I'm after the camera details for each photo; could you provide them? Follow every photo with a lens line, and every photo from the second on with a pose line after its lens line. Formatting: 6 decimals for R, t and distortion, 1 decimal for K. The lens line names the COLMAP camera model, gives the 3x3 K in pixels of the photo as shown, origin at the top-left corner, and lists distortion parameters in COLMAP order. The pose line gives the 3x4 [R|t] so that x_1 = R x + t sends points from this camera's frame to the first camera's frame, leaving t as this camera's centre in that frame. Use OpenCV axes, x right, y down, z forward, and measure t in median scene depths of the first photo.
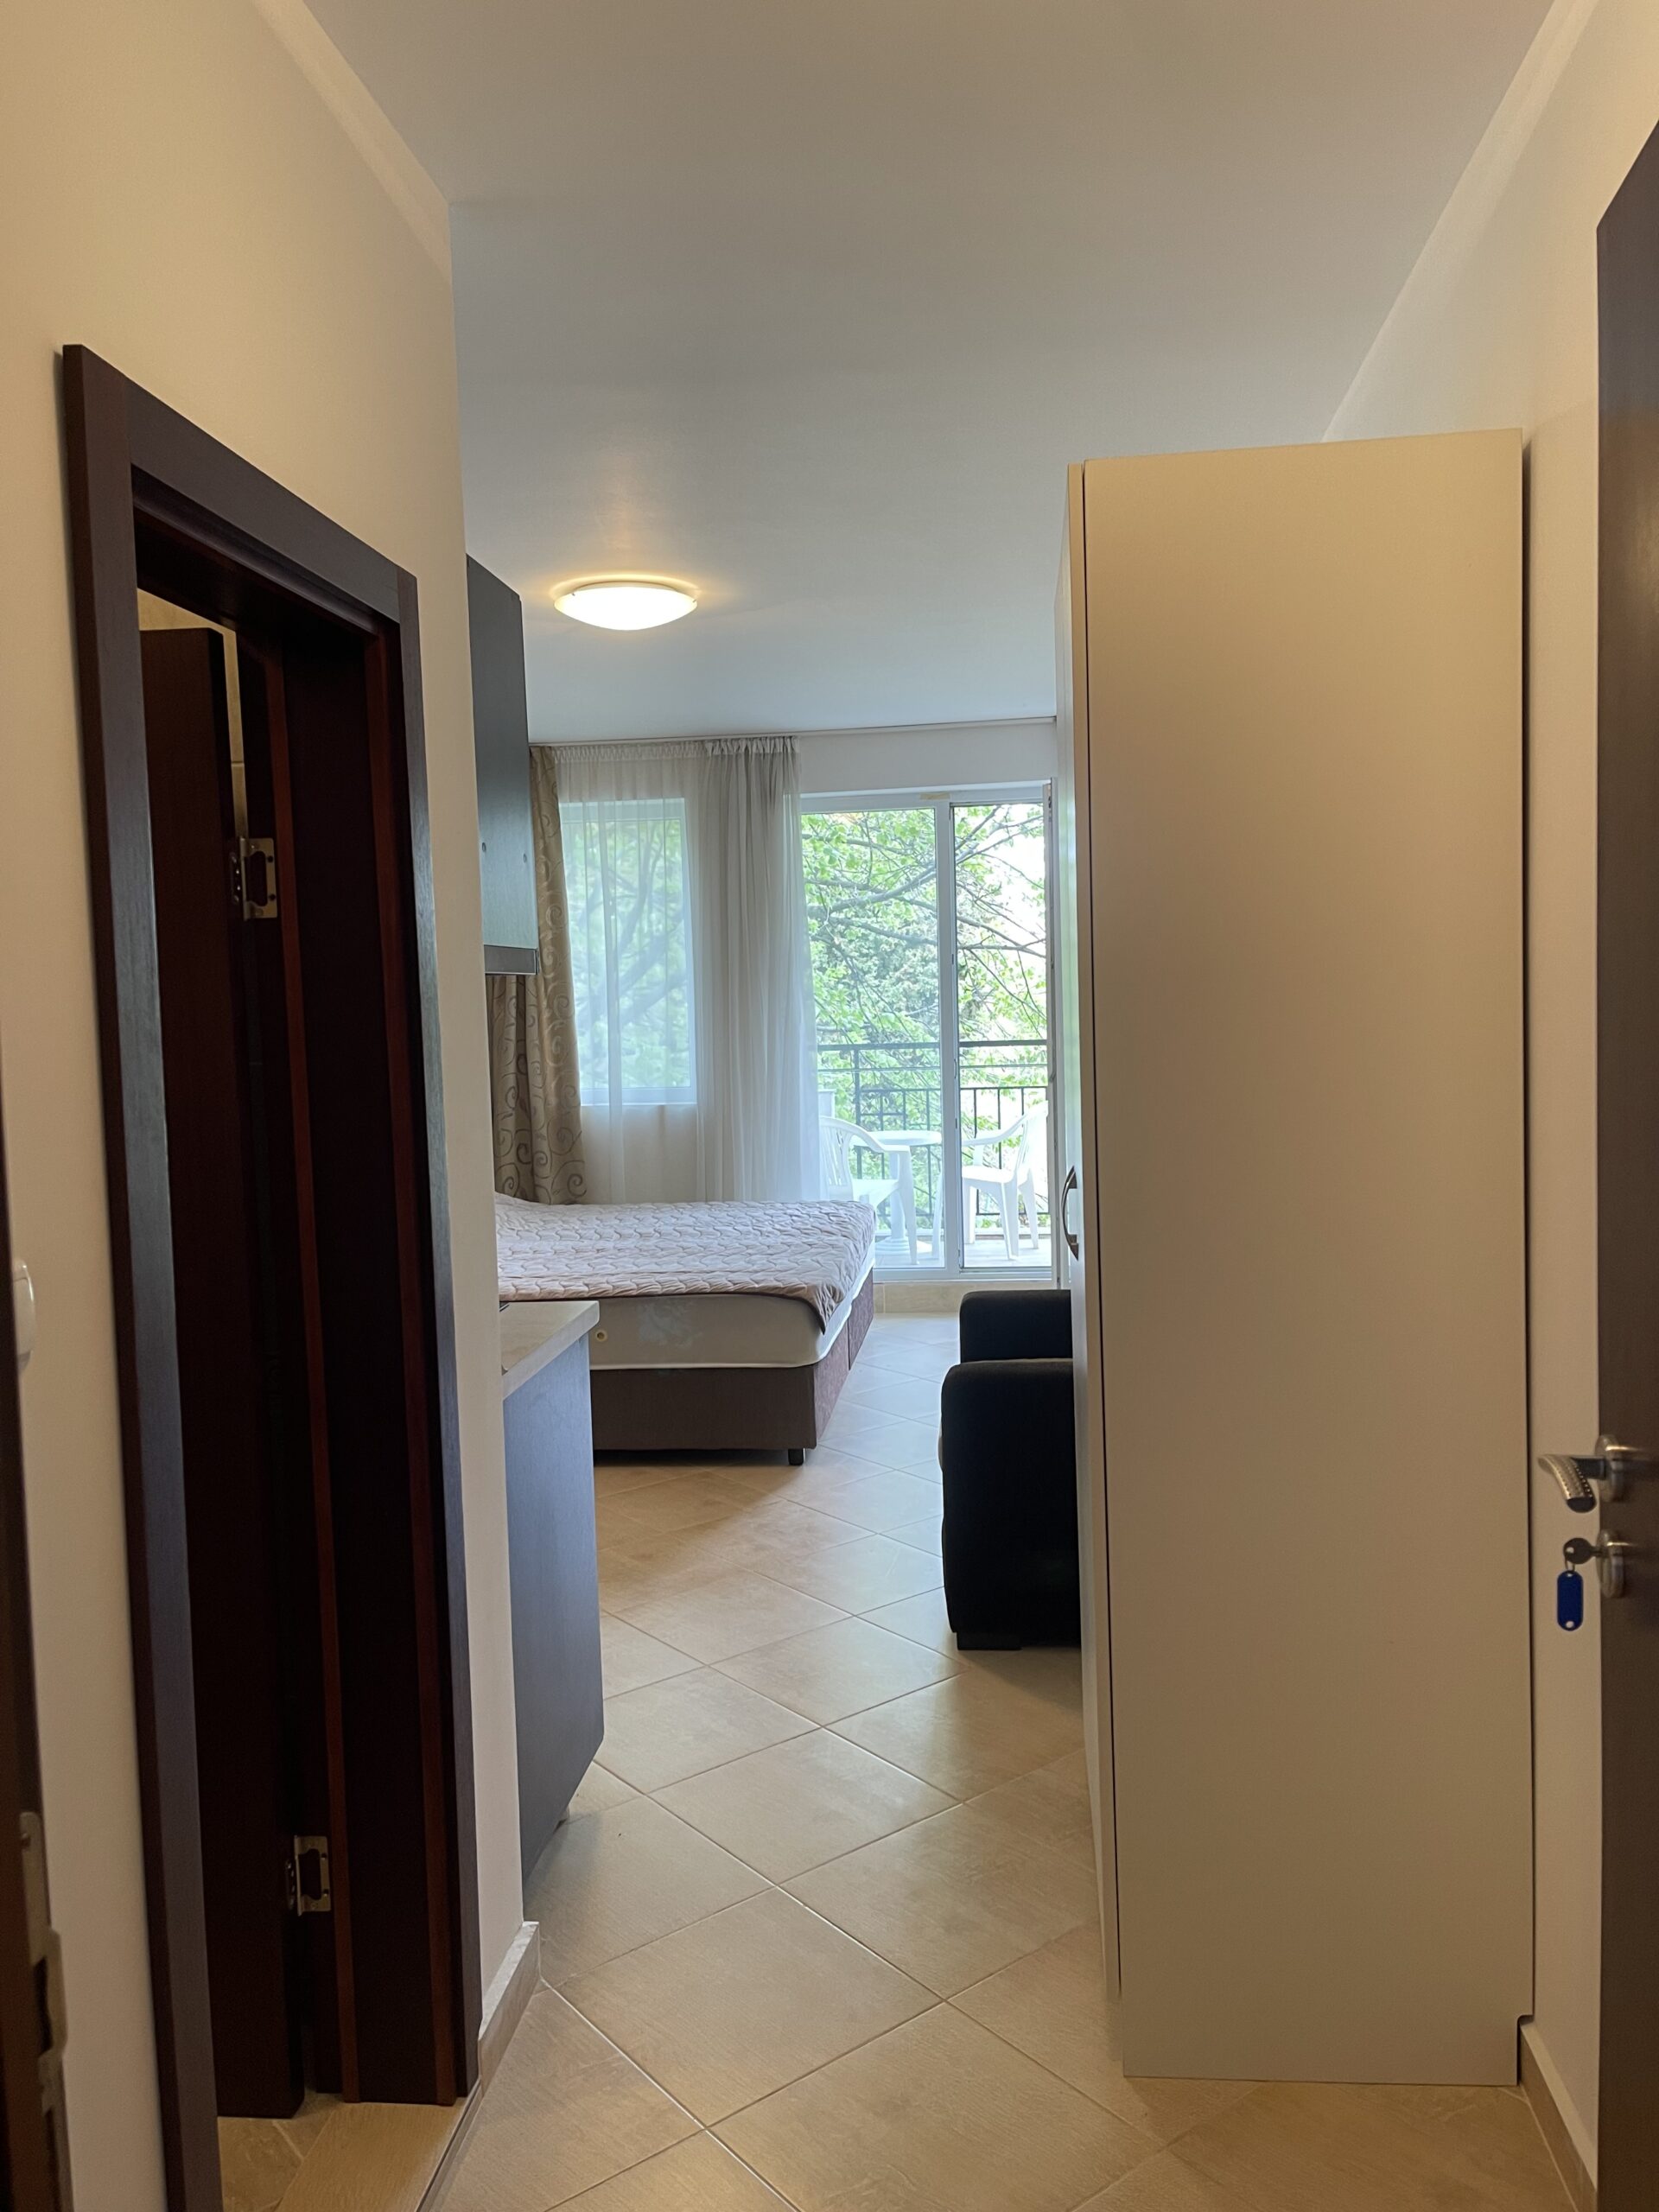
lens RADIAL K [[1674.1, 0, 829.5], [0, 1674.1, 1106.0], [0, 0, 1]] dist [0.079619, -0.105618]
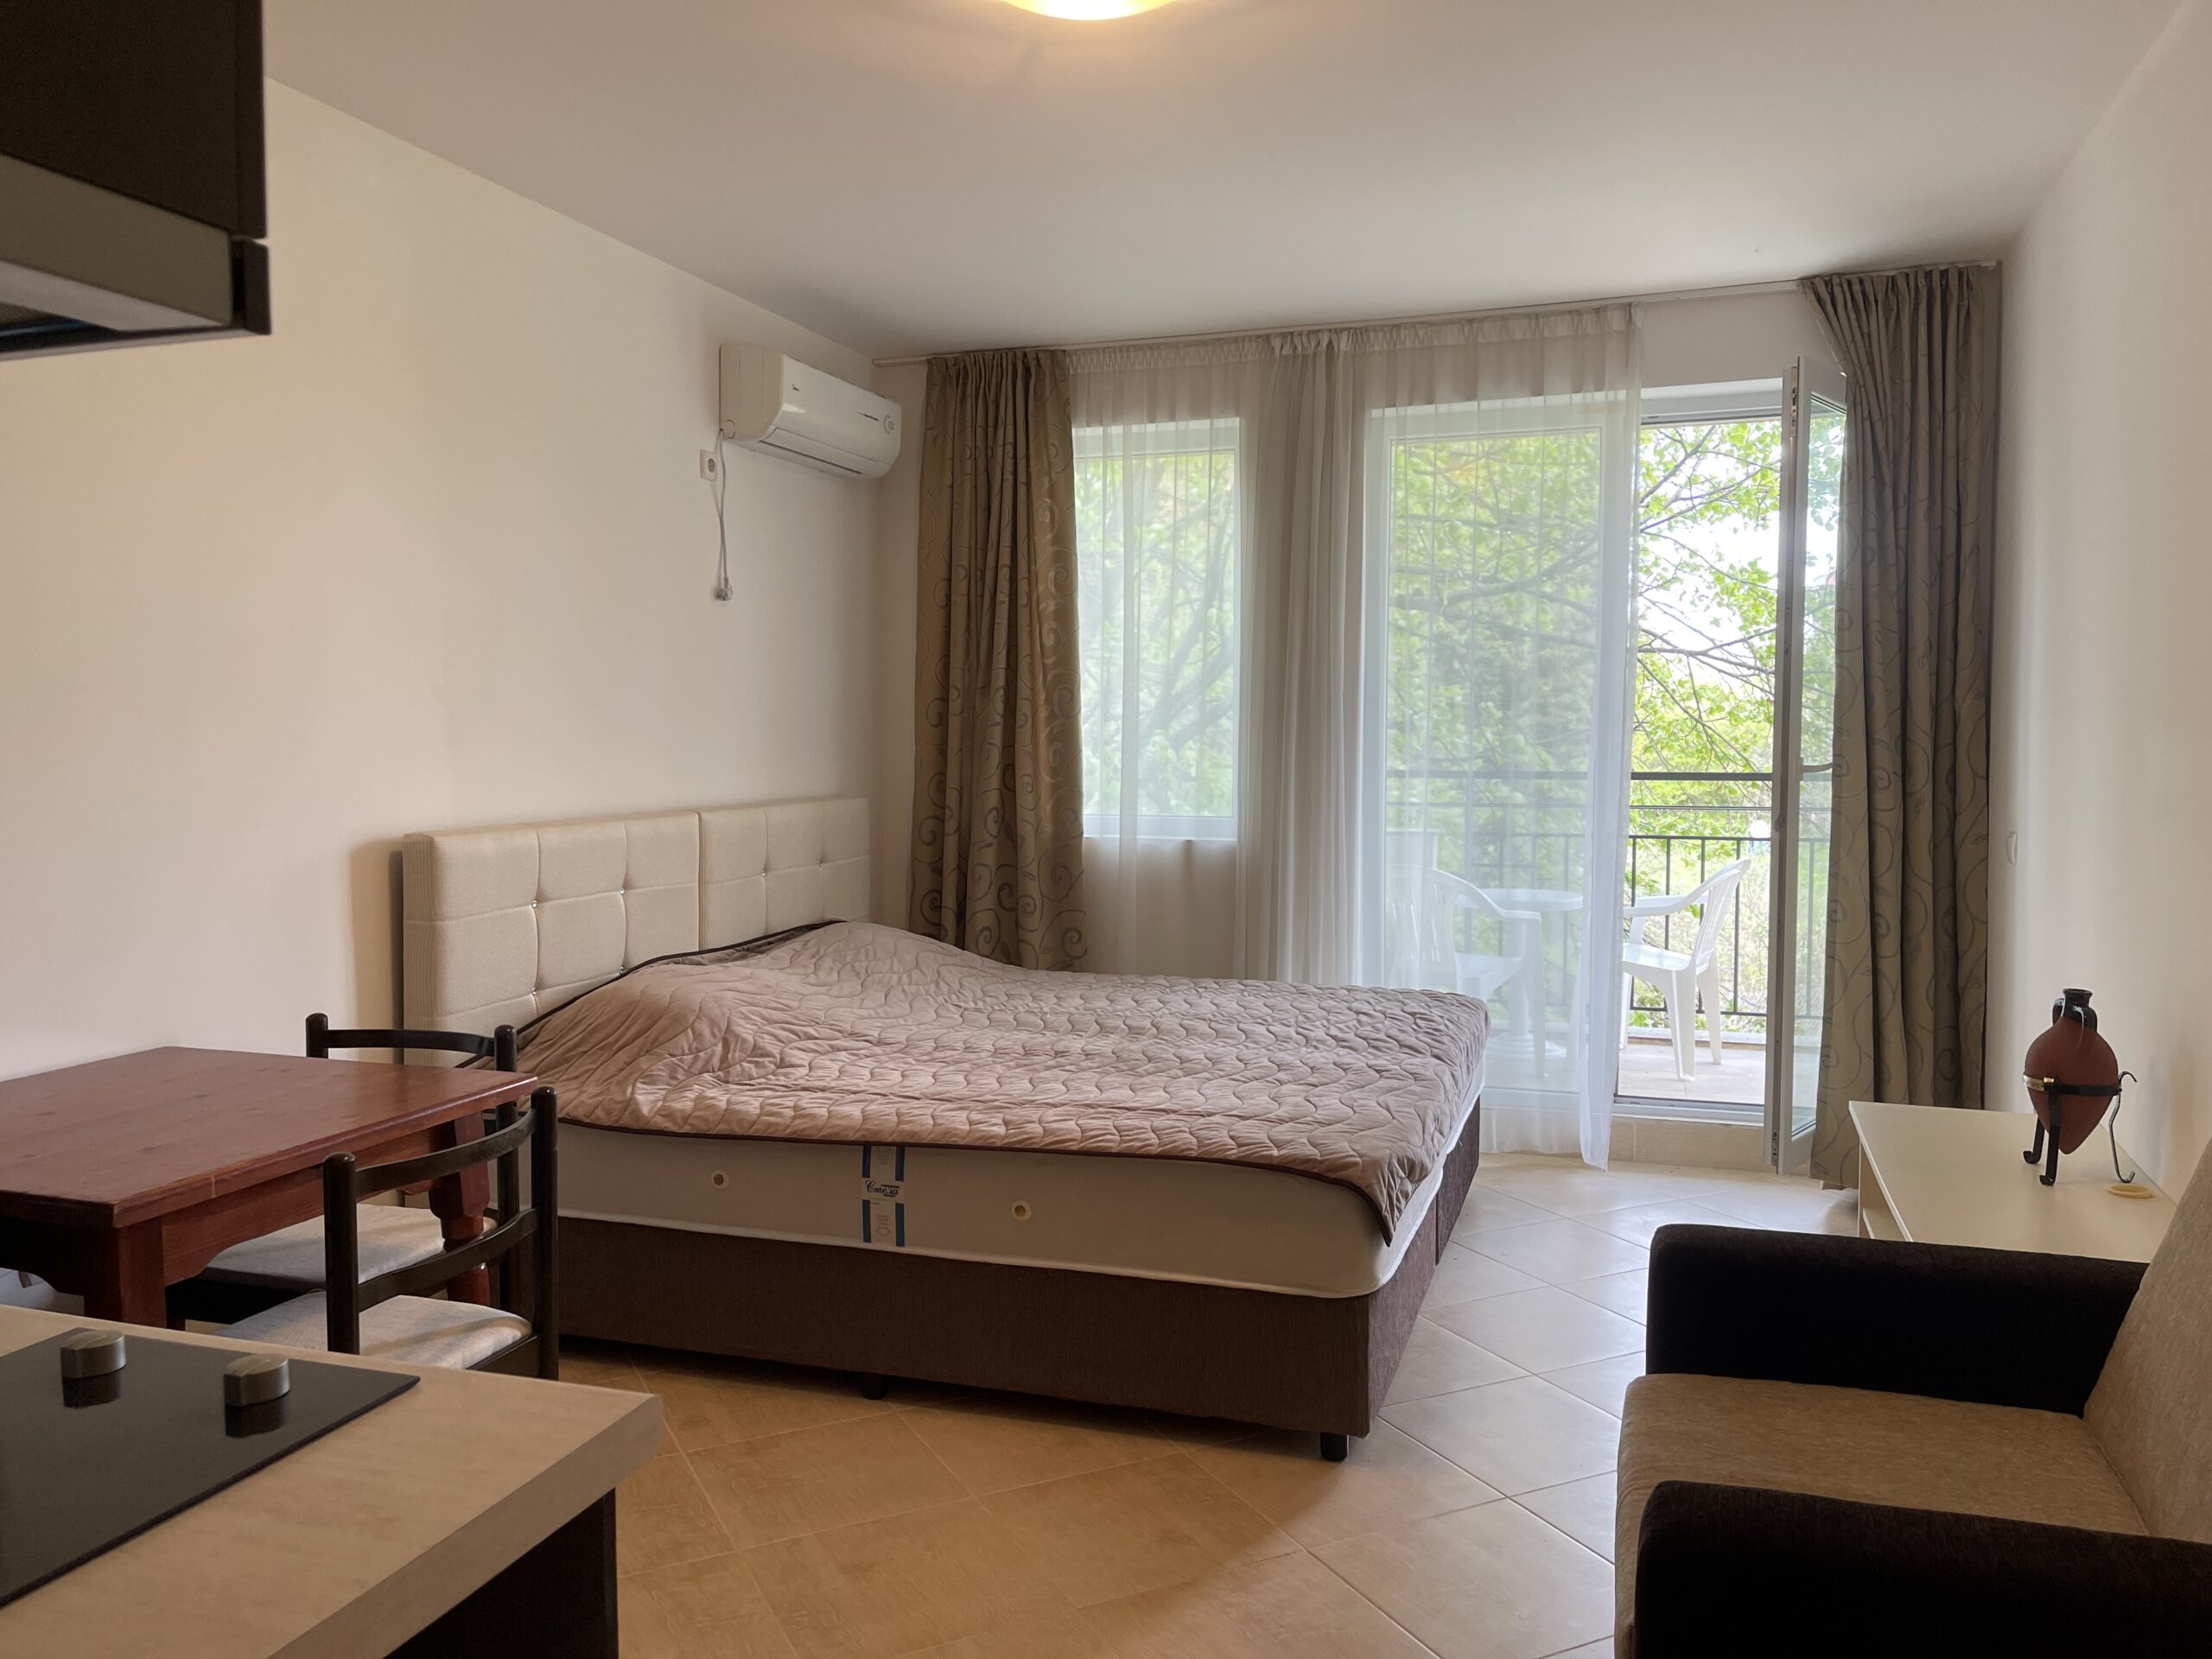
lens RADIAL K [[1674.1, 0, 1096.6], [0, 1674.1, 822.8], [0, 0, 1]] dist [0.079619, -0.105618]
pose [[0.978452, 0.040771, -0.202408, 0.007044], [-0.042991, 0.999054, -0.006580, -0.001624], [0.201948, 0.015140, 0.979279, 0.283808]]
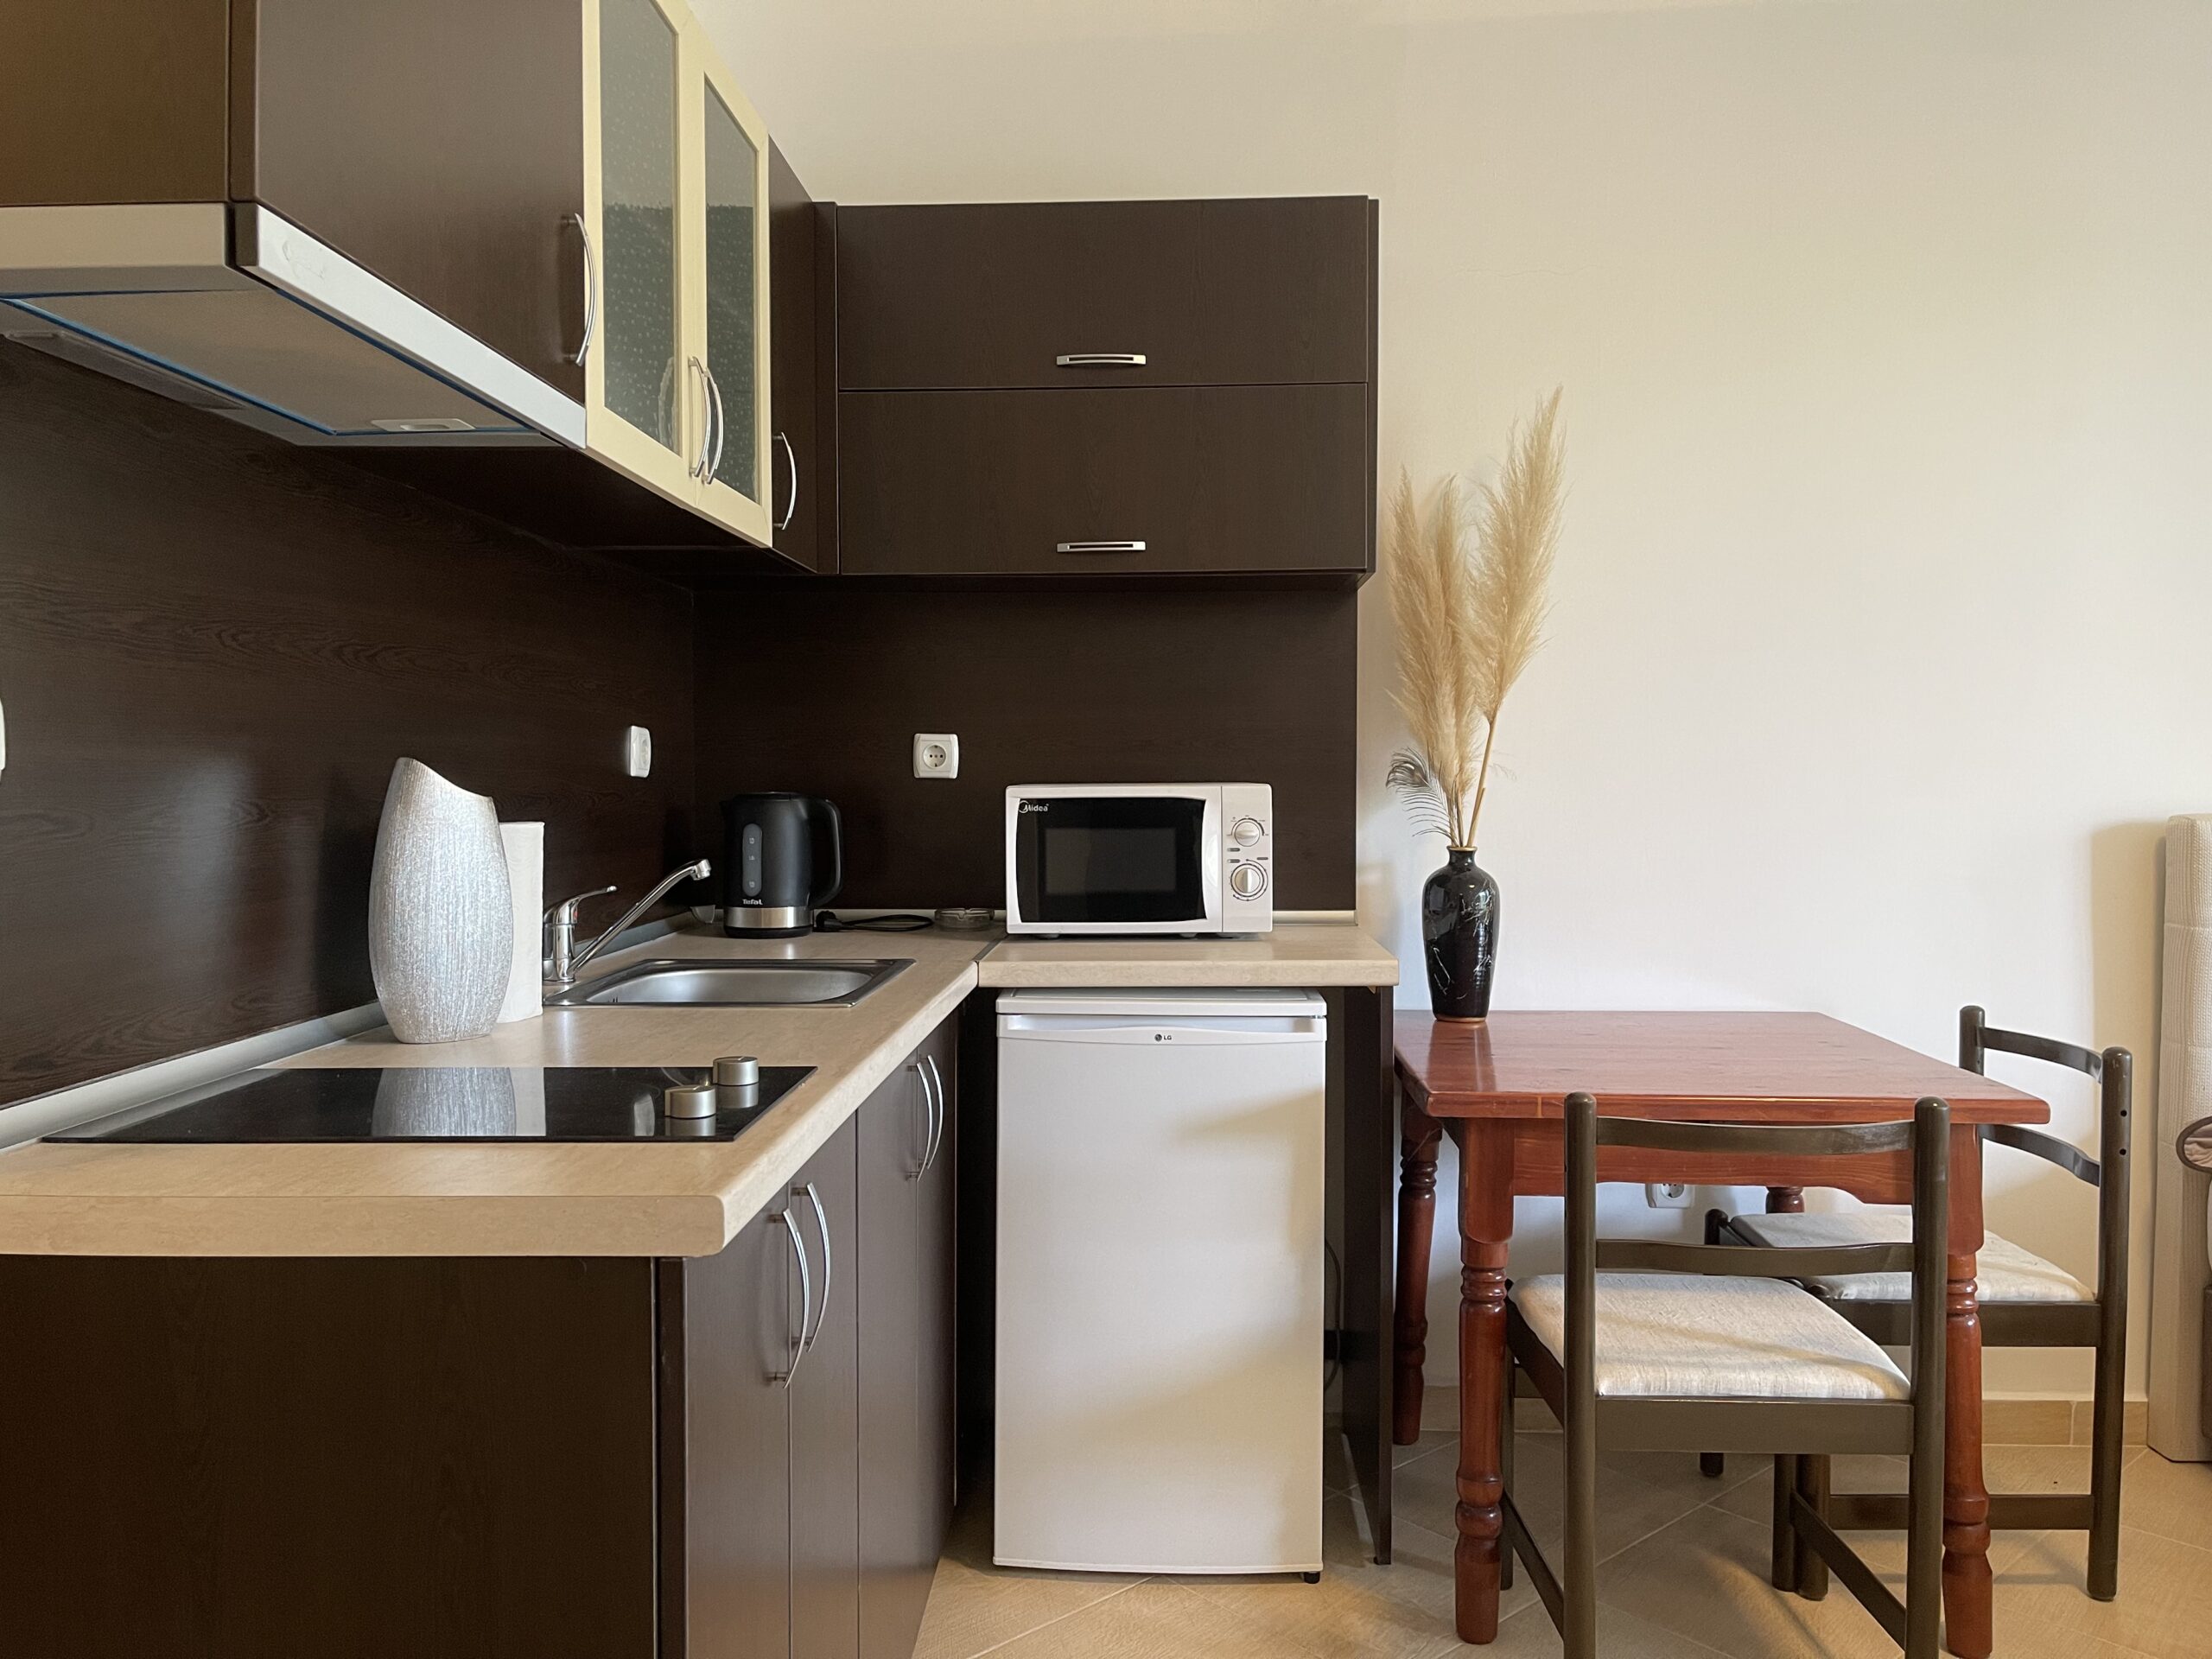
lens RADIAL K [[1674.1, 0, 1096.6], [0, 1674.1, 822.8], [0, 0, 1]] dist [0.079619, -0.105618]
pose [[0.079673, 0.052198, -0.995453, 0.087676], [-0.072194, 0.996308, 0.046465, 0.008134], [0.994203, 0.068164, 0.083148, 0.438627]]
